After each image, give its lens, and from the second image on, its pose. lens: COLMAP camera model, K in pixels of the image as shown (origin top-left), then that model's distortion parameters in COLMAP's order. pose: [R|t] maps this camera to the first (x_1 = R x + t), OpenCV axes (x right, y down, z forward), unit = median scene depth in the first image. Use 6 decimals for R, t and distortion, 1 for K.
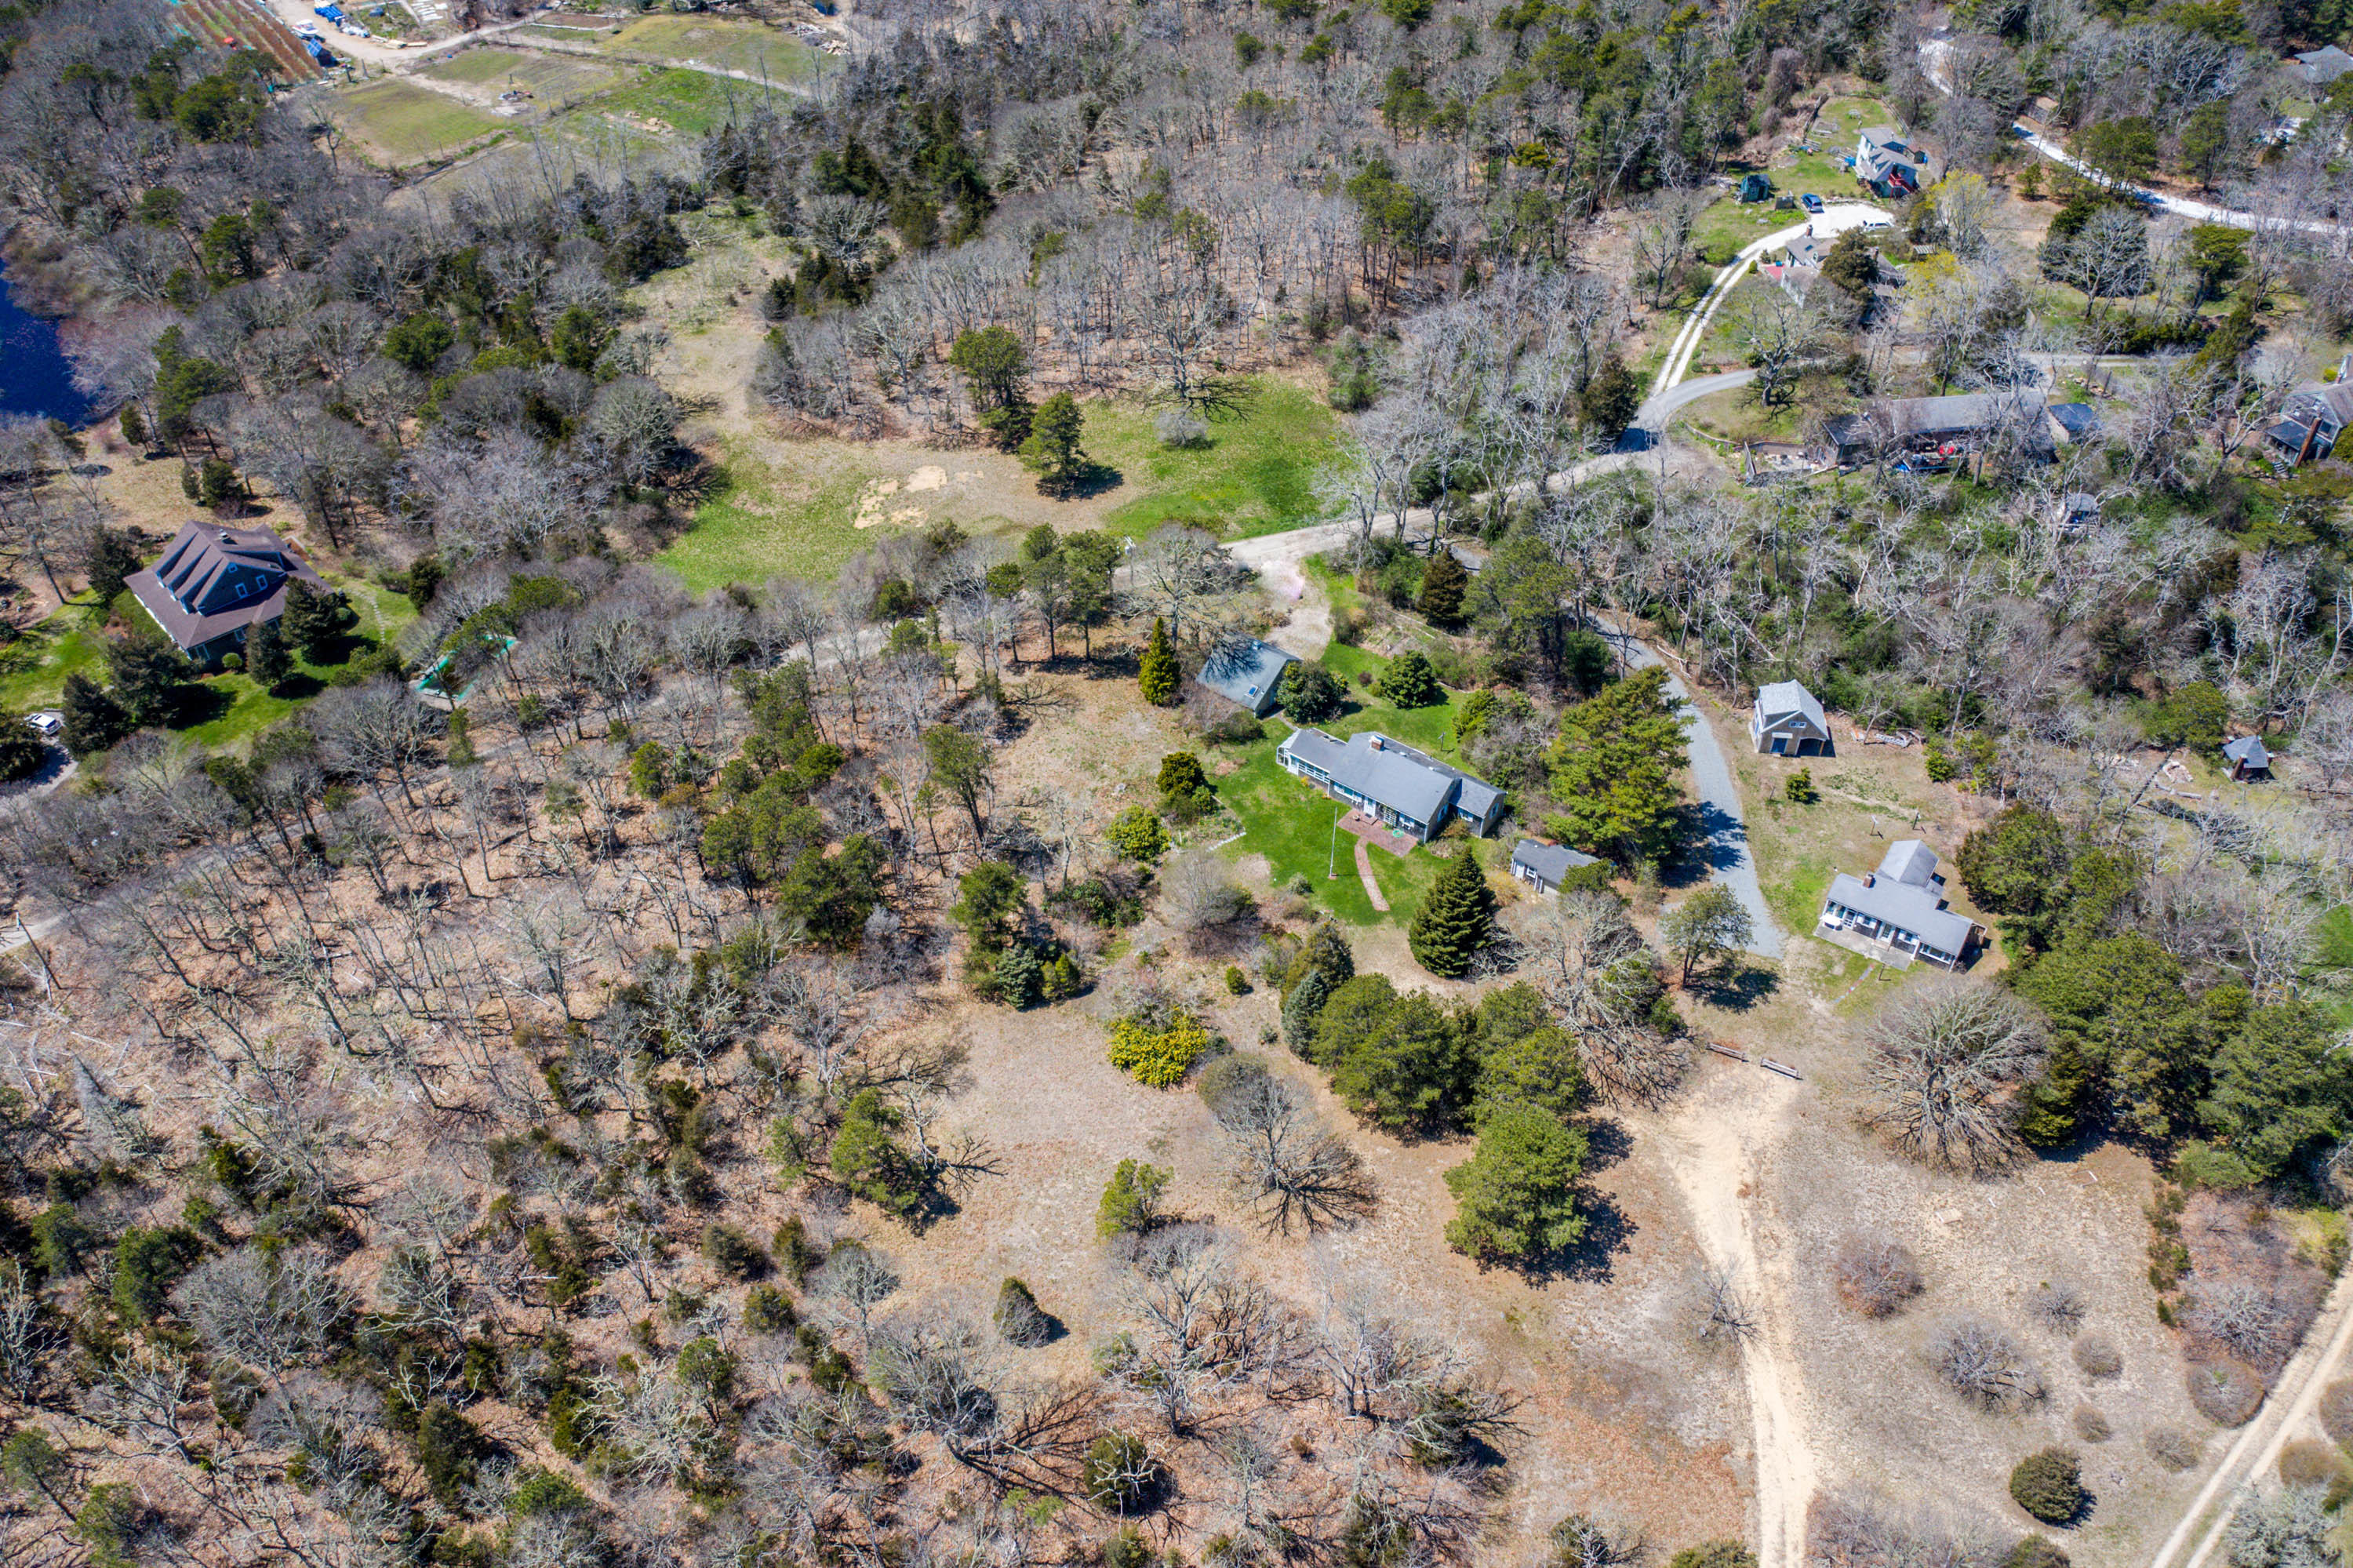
lens RADIAL K [[1830.4, 0, 1182.2], [0, 1830.4, 784.9], [0, 0, 1]] dist [-0.017941, -0.004789]
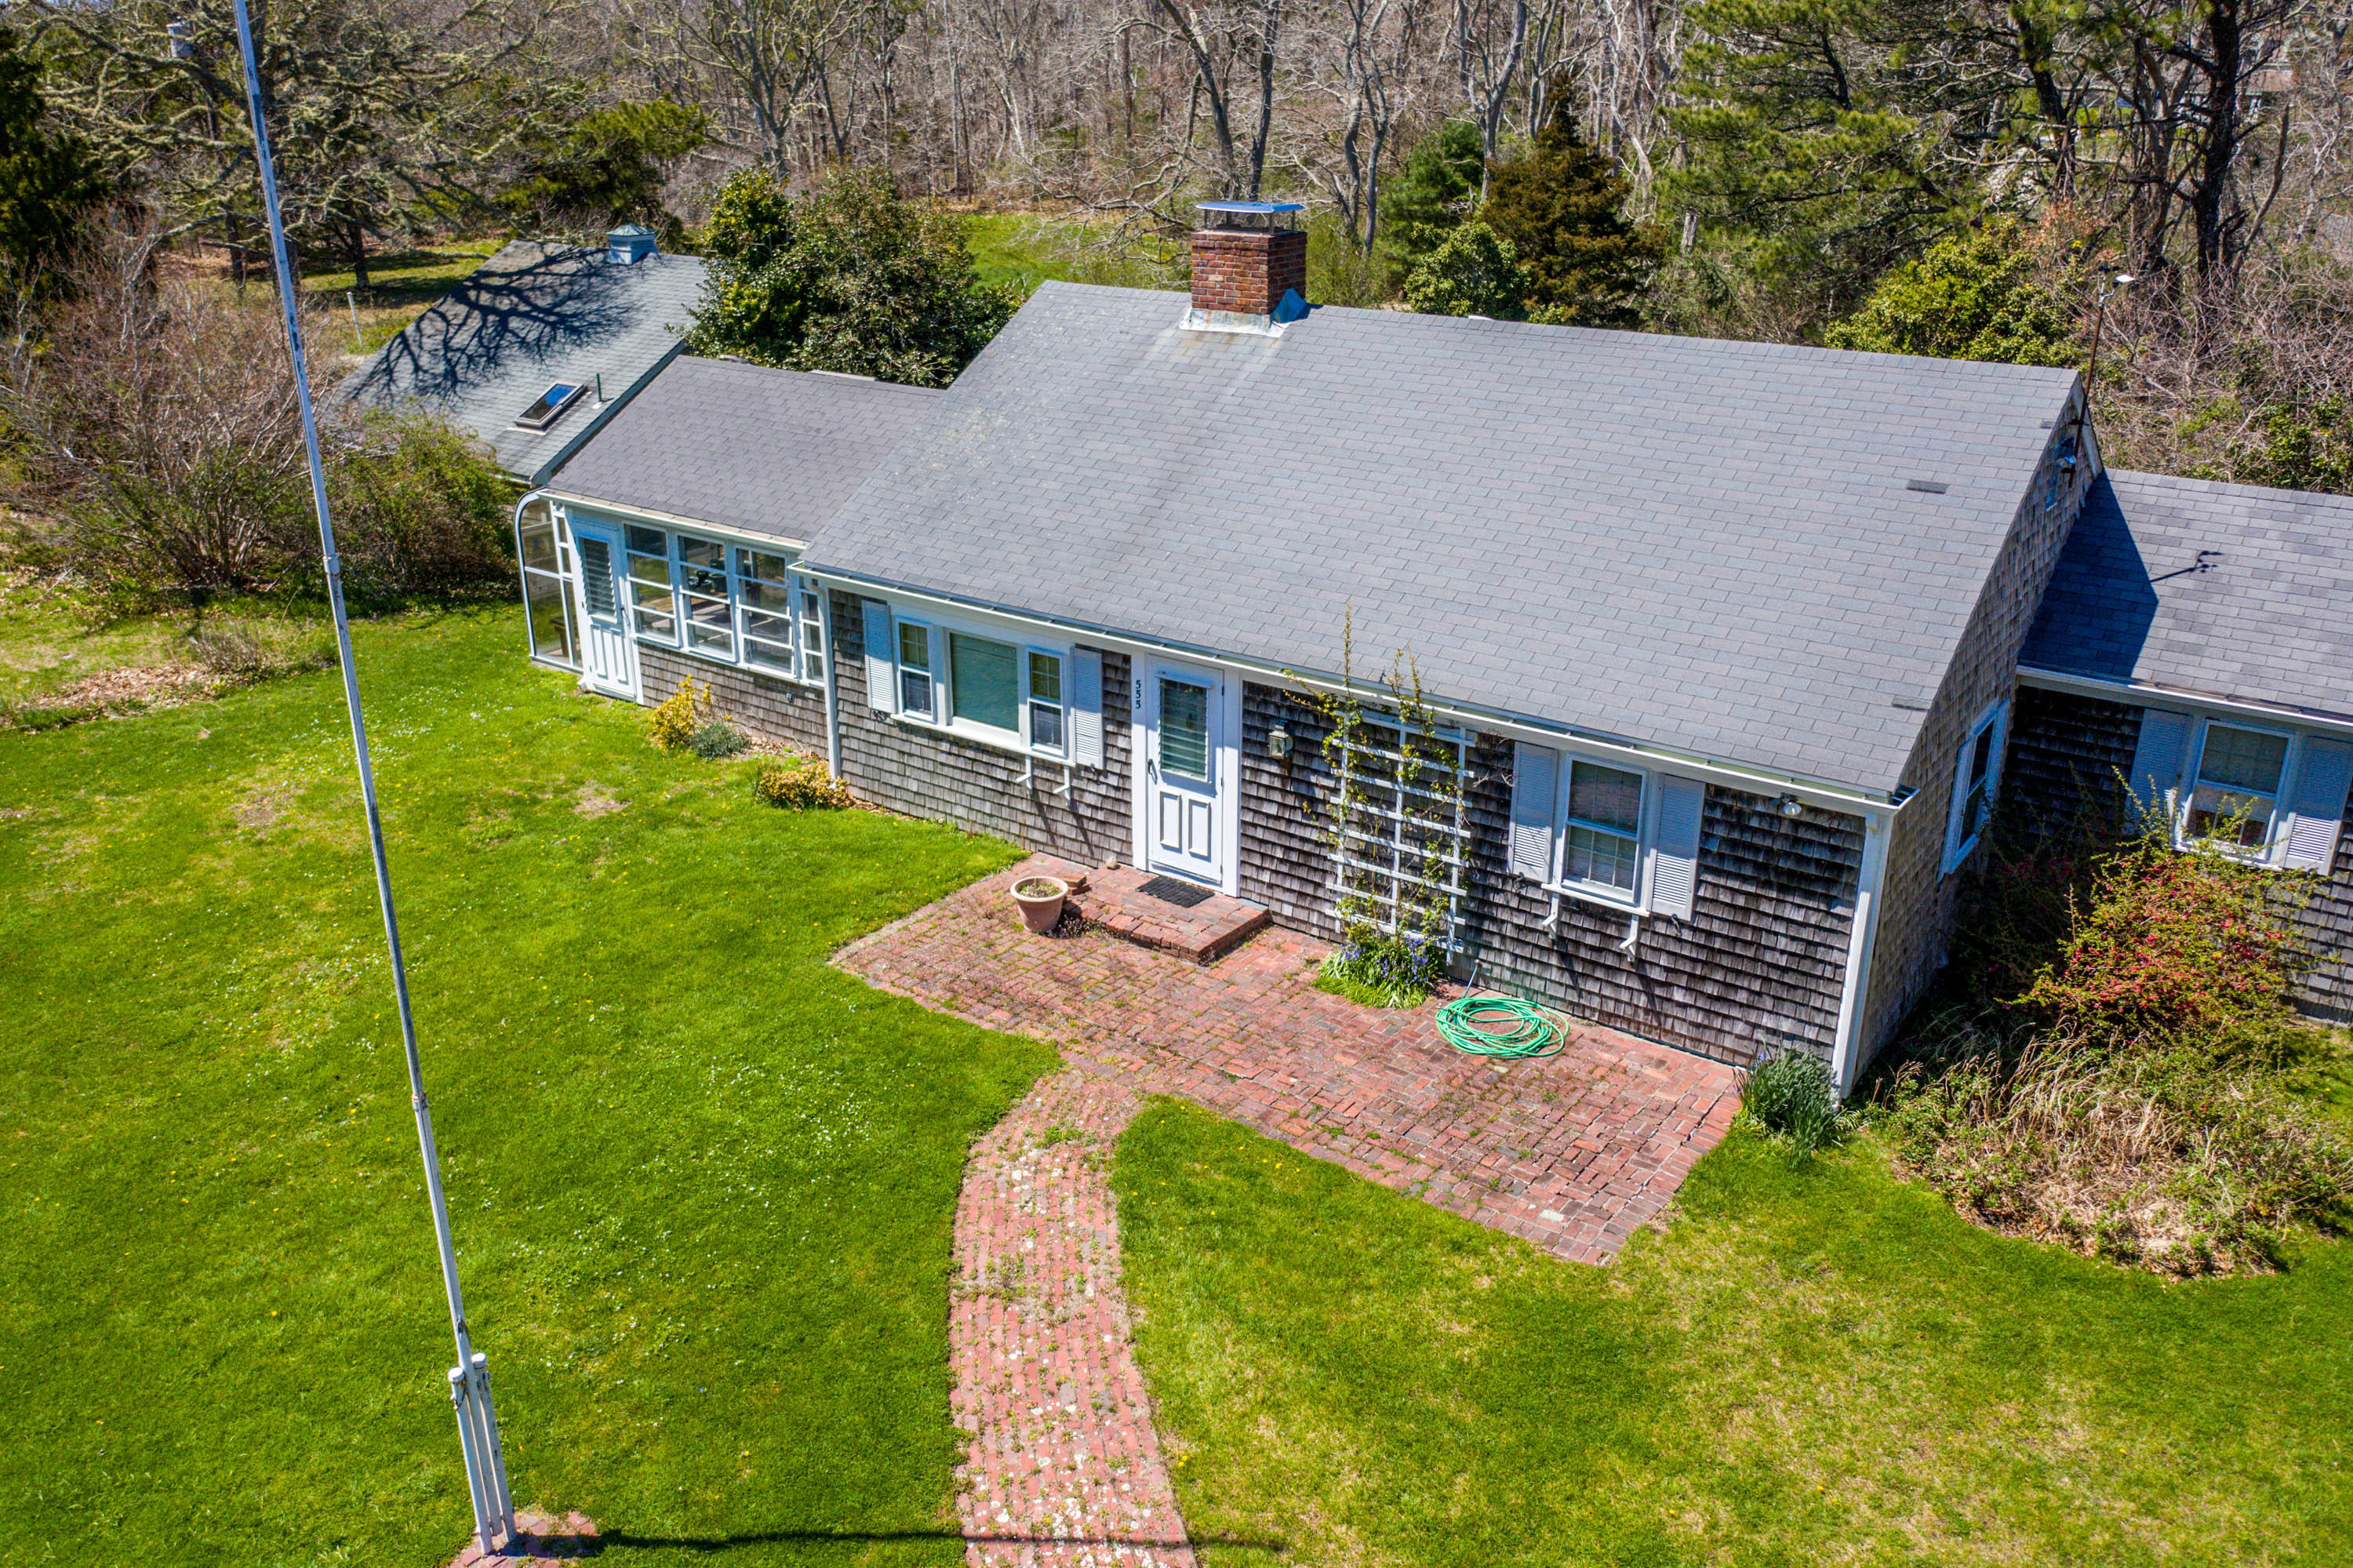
lens RADIAL K [[1830.4, 0, 1180.1], [0, 1830.4, 782.0], [0, 0, 1]] dist [-0.017941, -0.004789]
pose [[0.999775, -0.005043, 0.020600, 0.101174], [0.012041, 0.934543, -0.355646, 0.046647], [-0.017458, 0.355814, 0.934394, 0.916573]]
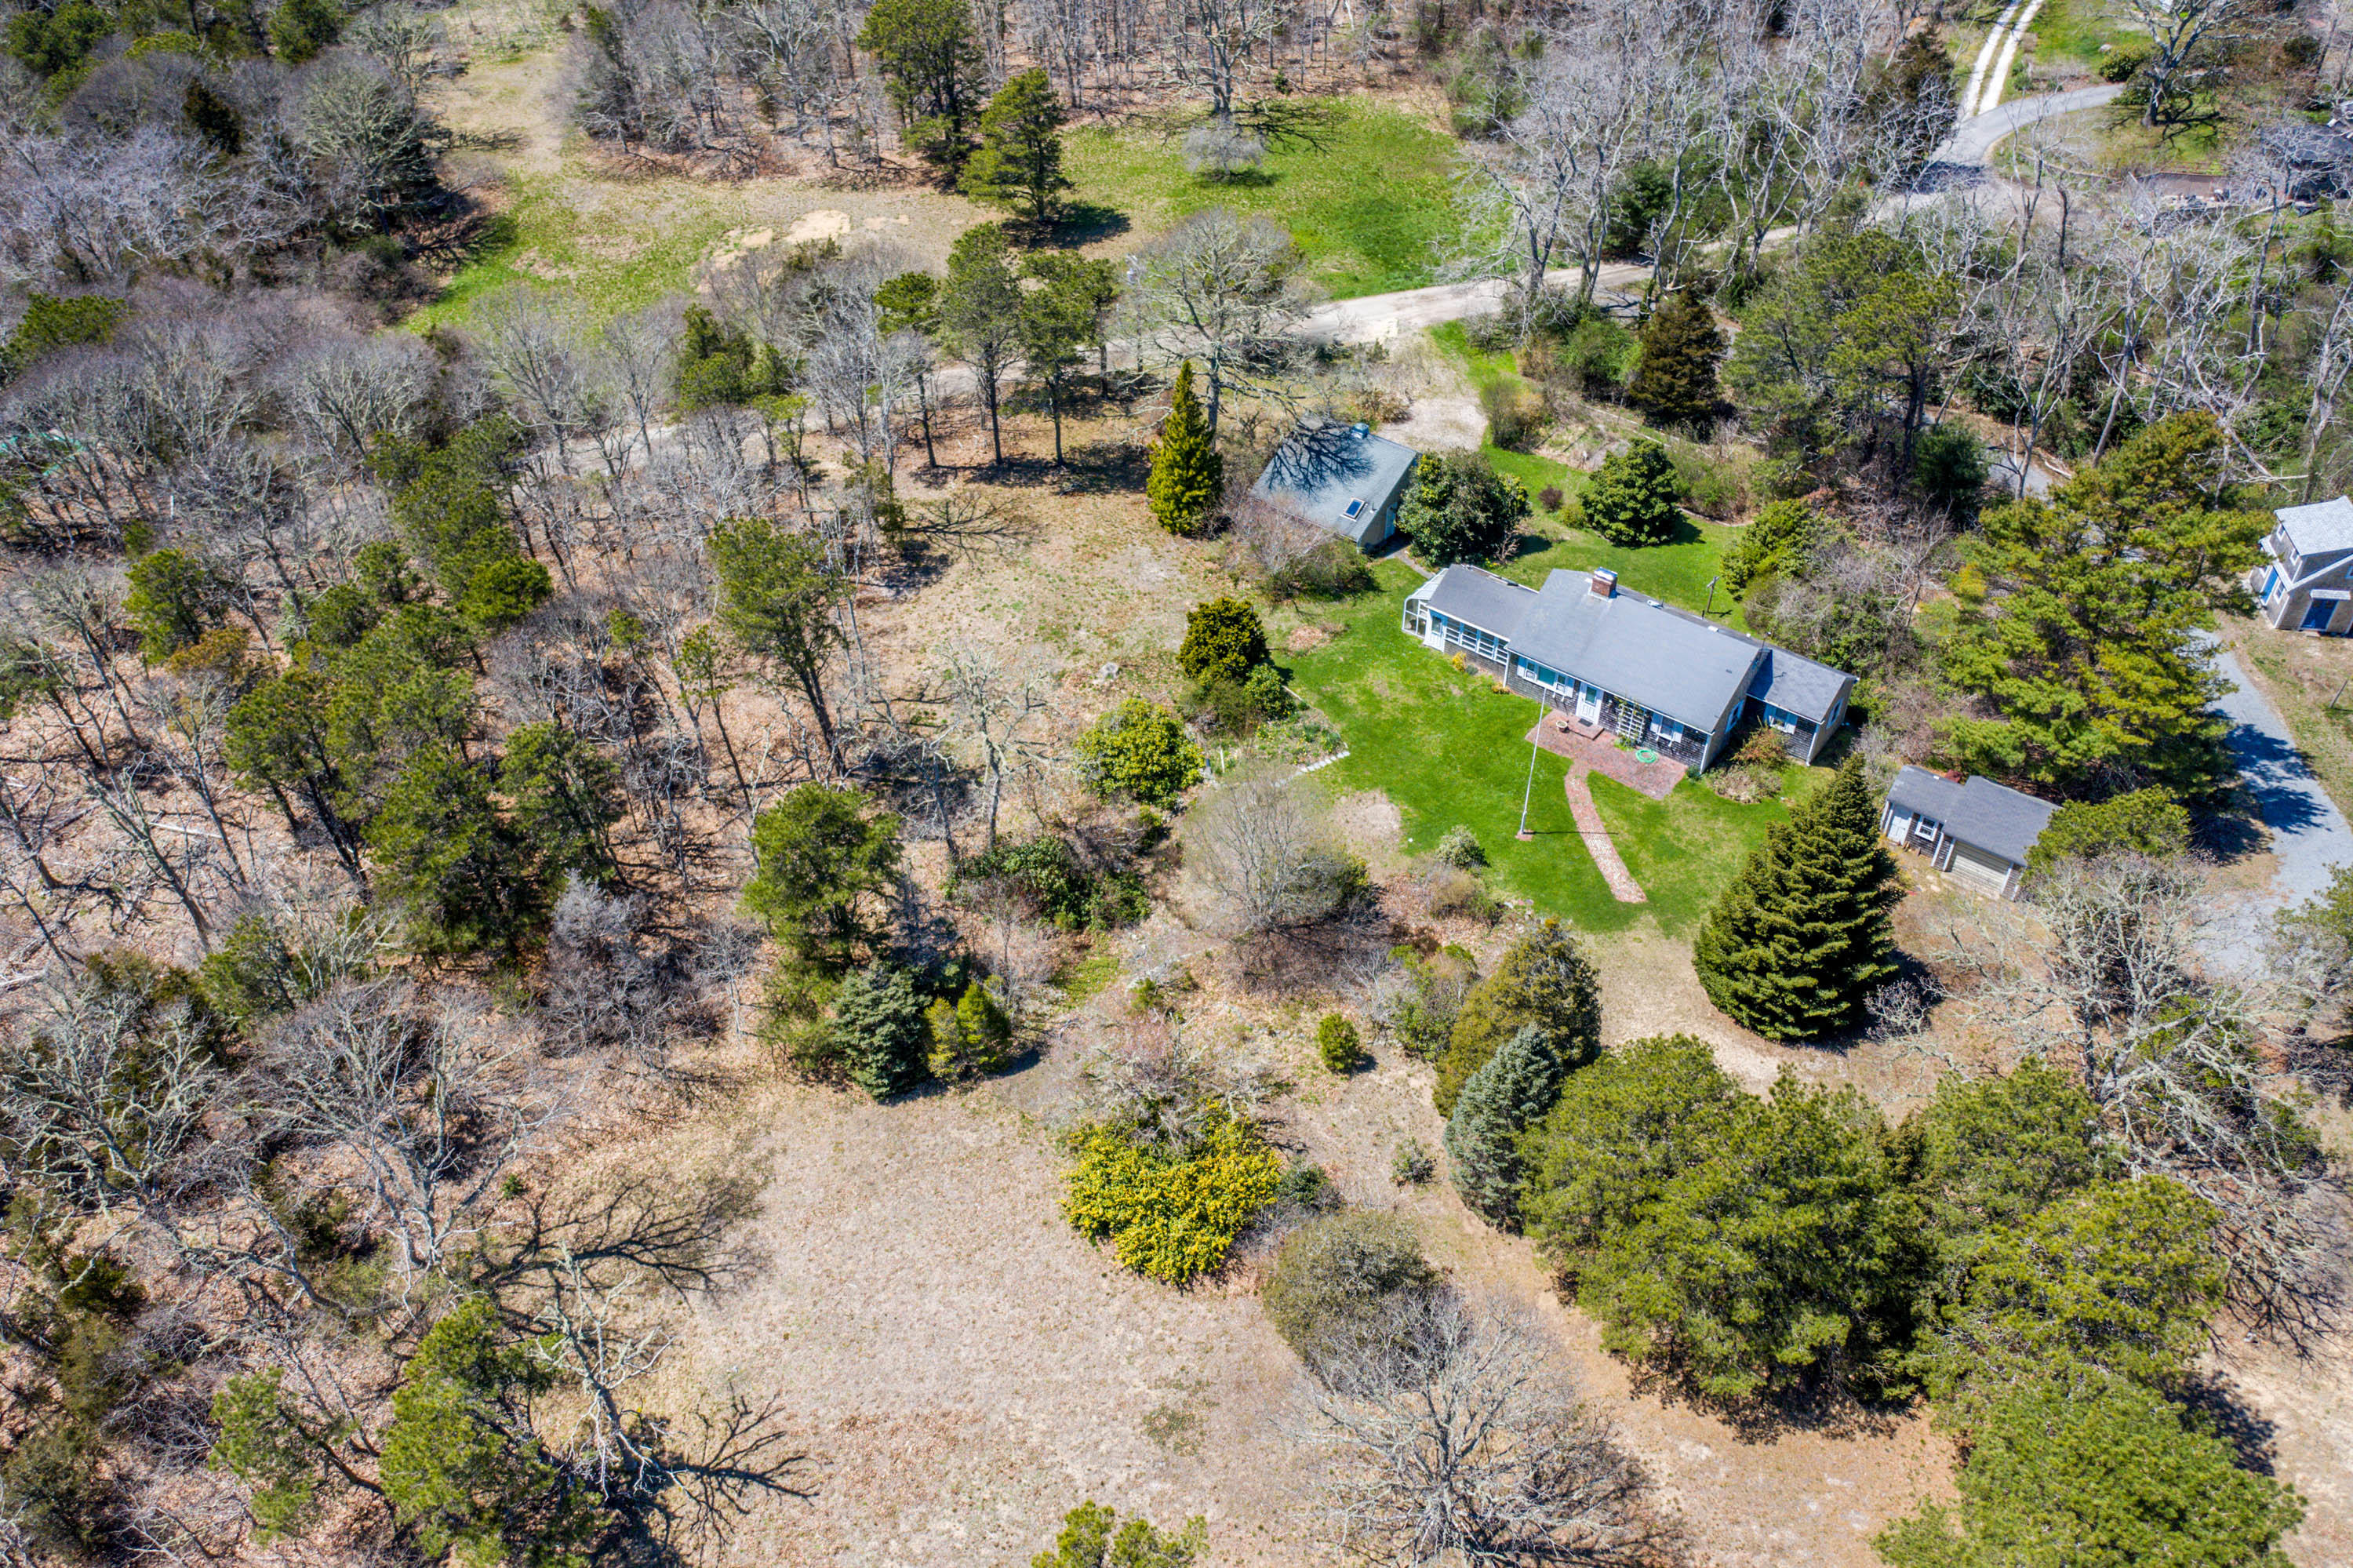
lens RADIAL K [[1830.4, 0, 1168.3], [0, 1830.4, 778.5], [0, 0, 1]] dist [-0.017941, -0.004789]
pose [[0.999712, 0.009182, -0.022166, -0.004624], [-0.009669, 0.999712, -0.021957, 0.045541], [0.021958, 0.022165, 0.999513, 0.486427]]
